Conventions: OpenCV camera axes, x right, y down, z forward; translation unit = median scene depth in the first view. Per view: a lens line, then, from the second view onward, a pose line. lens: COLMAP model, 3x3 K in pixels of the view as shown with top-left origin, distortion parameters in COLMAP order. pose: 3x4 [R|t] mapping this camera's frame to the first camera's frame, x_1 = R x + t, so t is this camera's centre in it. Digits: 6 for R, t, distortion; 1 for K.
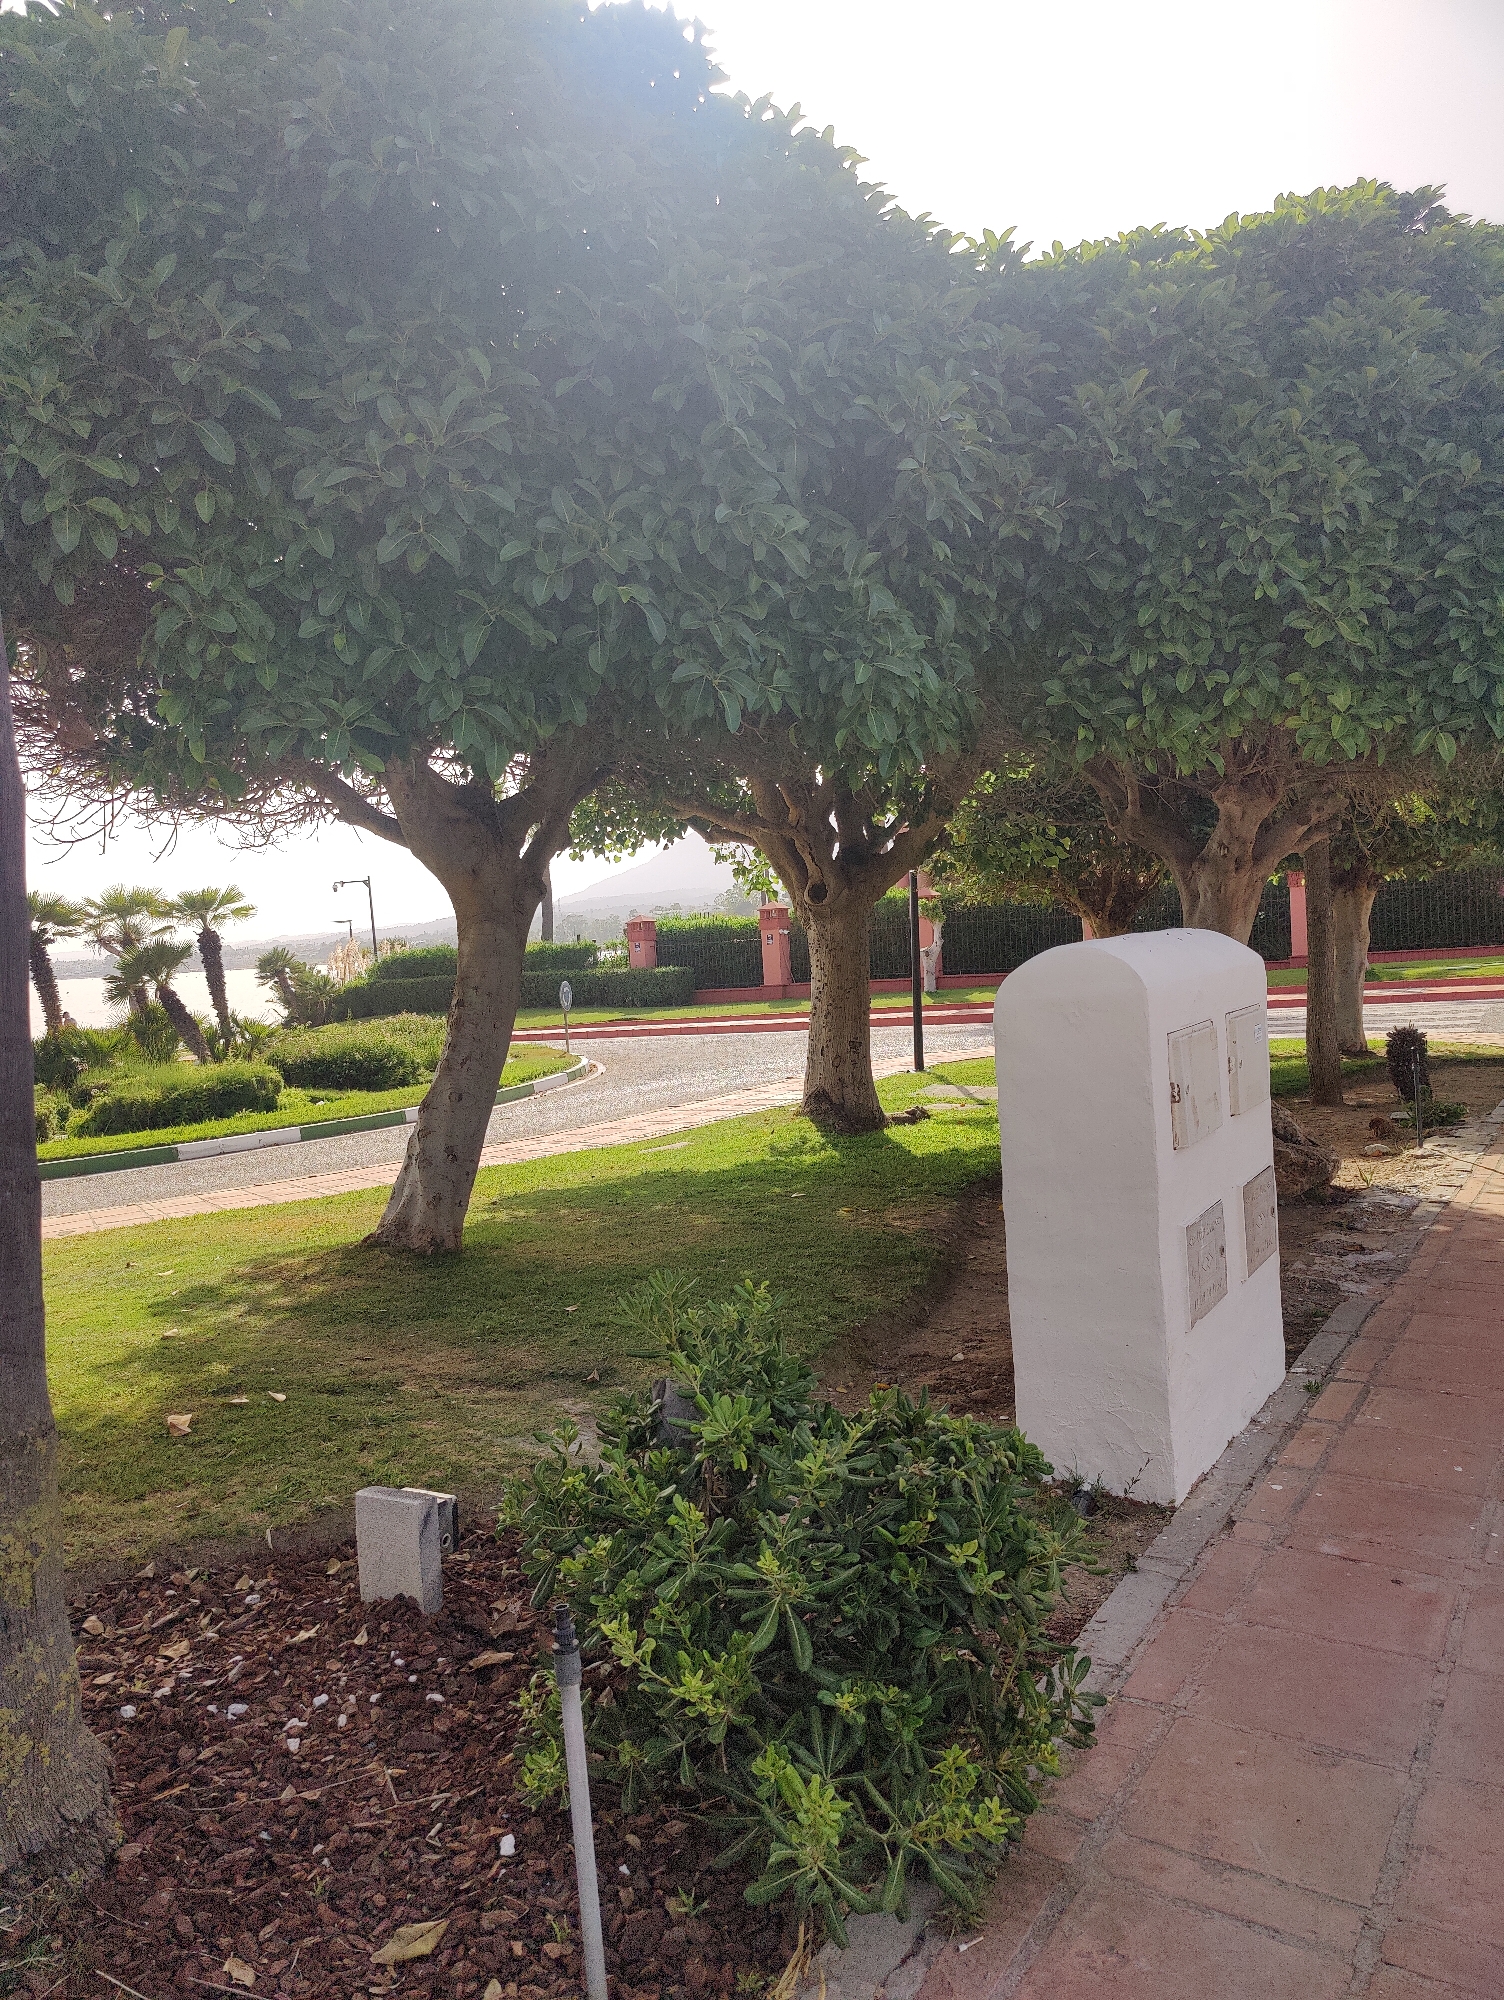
lens RADIAL K [[1354.2, 0, 751.0], [0, 1354.2, 1027.9], [0, 0, 1]] dist [0.023815, 0.000559]
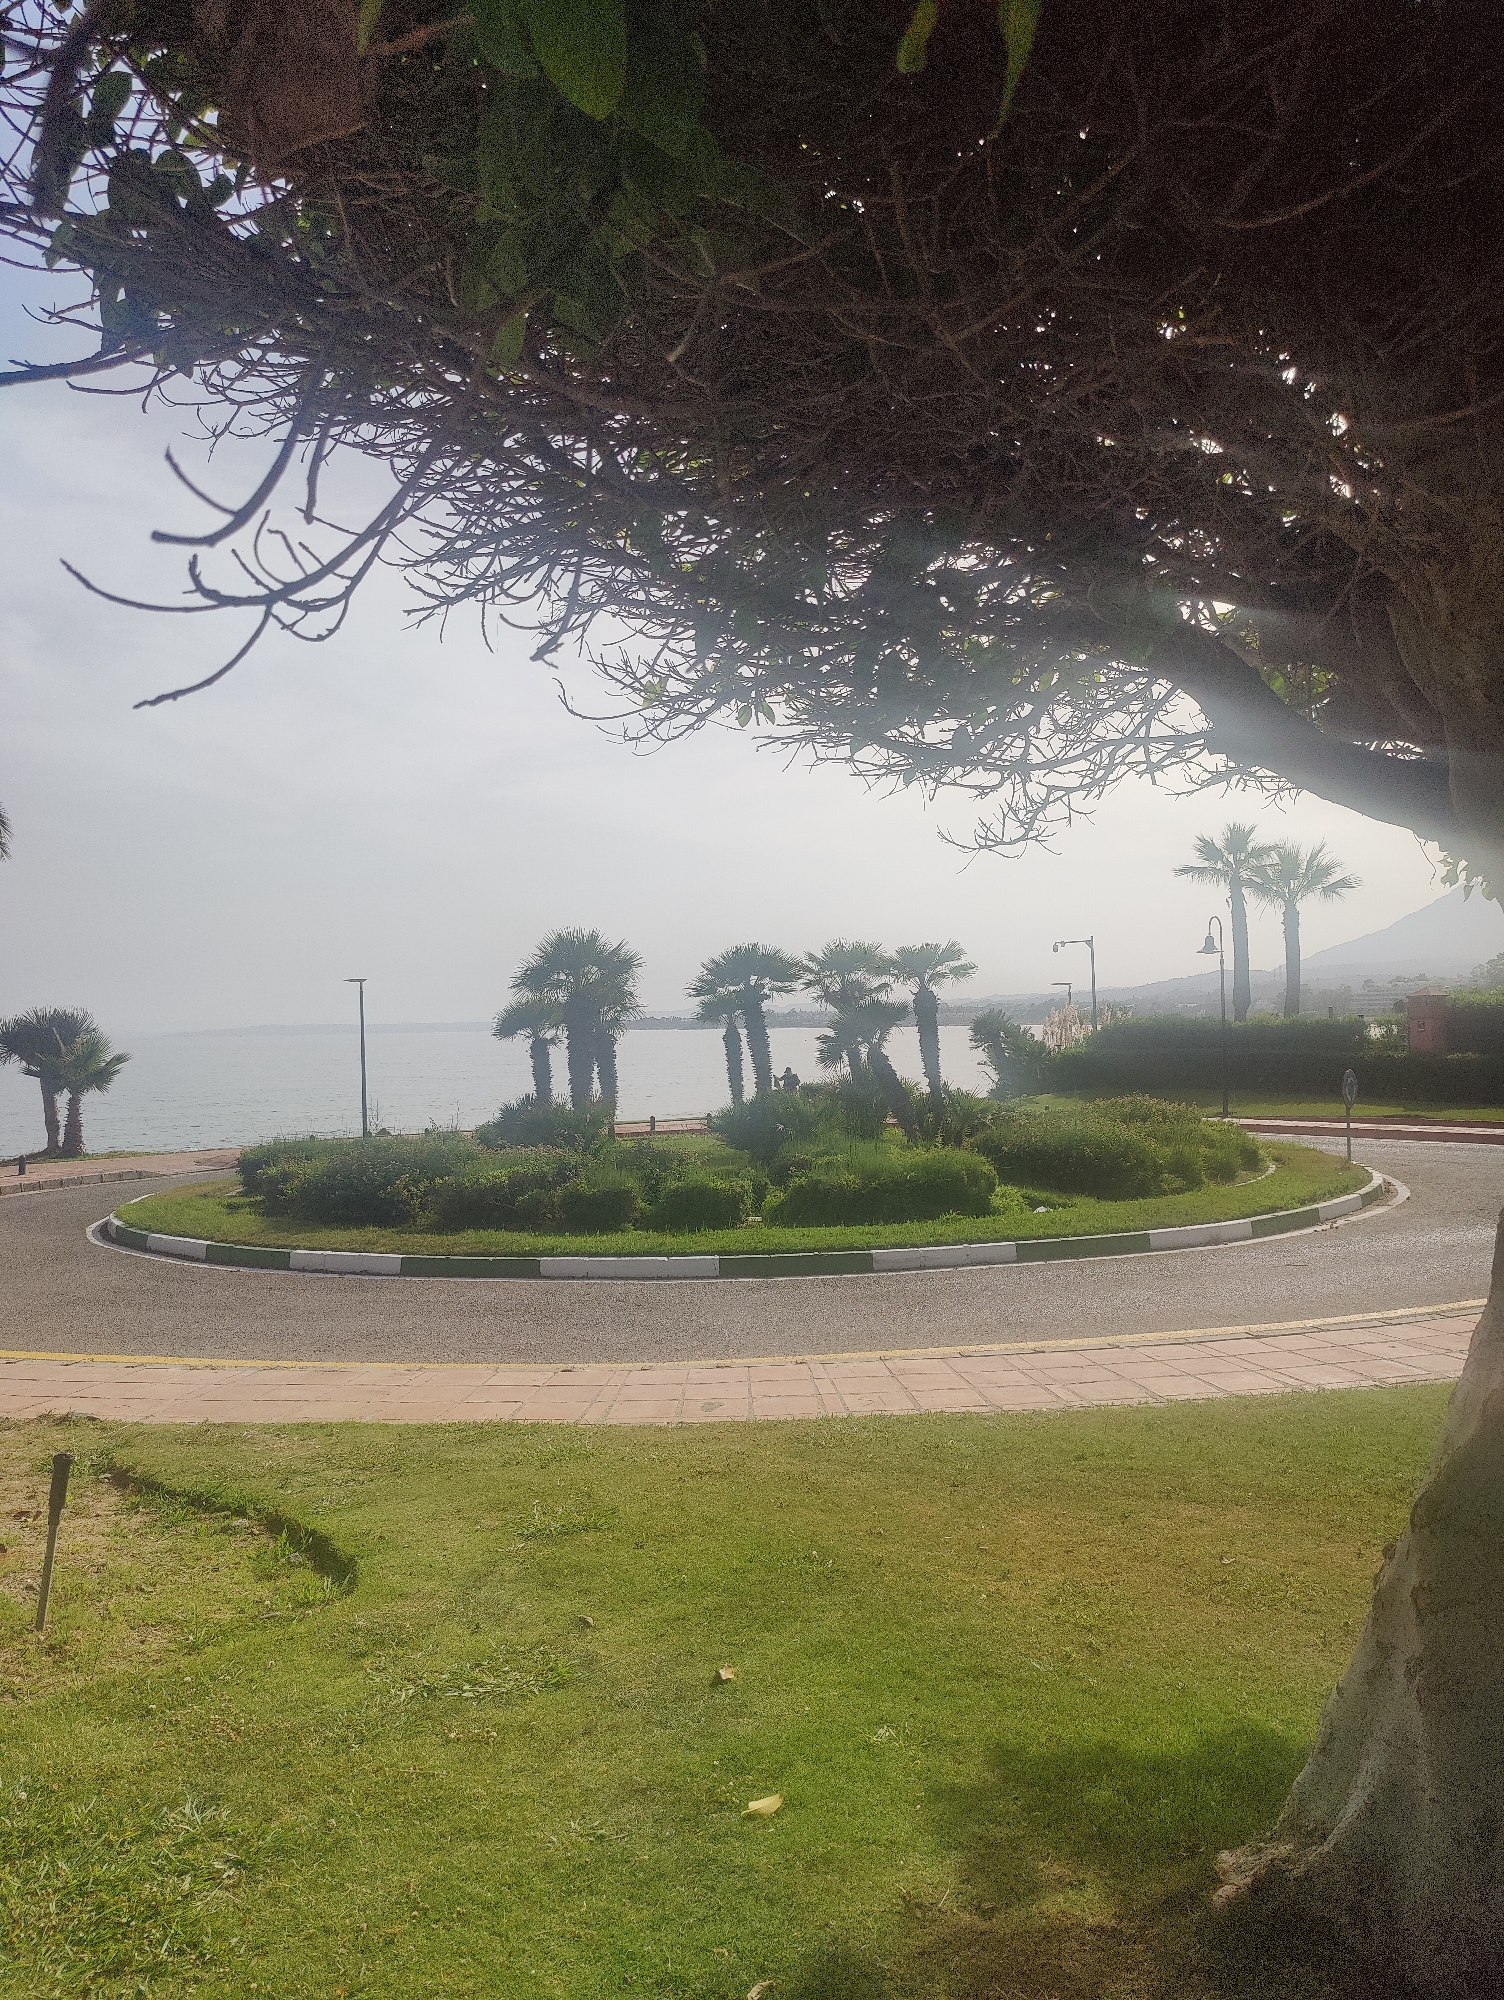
lens RADIAL K [[1365.8, 0, 743.0], [0, 1365.8, 999.4], [0, 0, 1]] dist [0.002412, 0.000583]
pose [[0.870283, 0.035276, -0.491287, -0.065235], [-0.068453, 0.996415, -0.049714, -0.013405], [0.487772, 0.076895, 0.869578, 0.169058]]
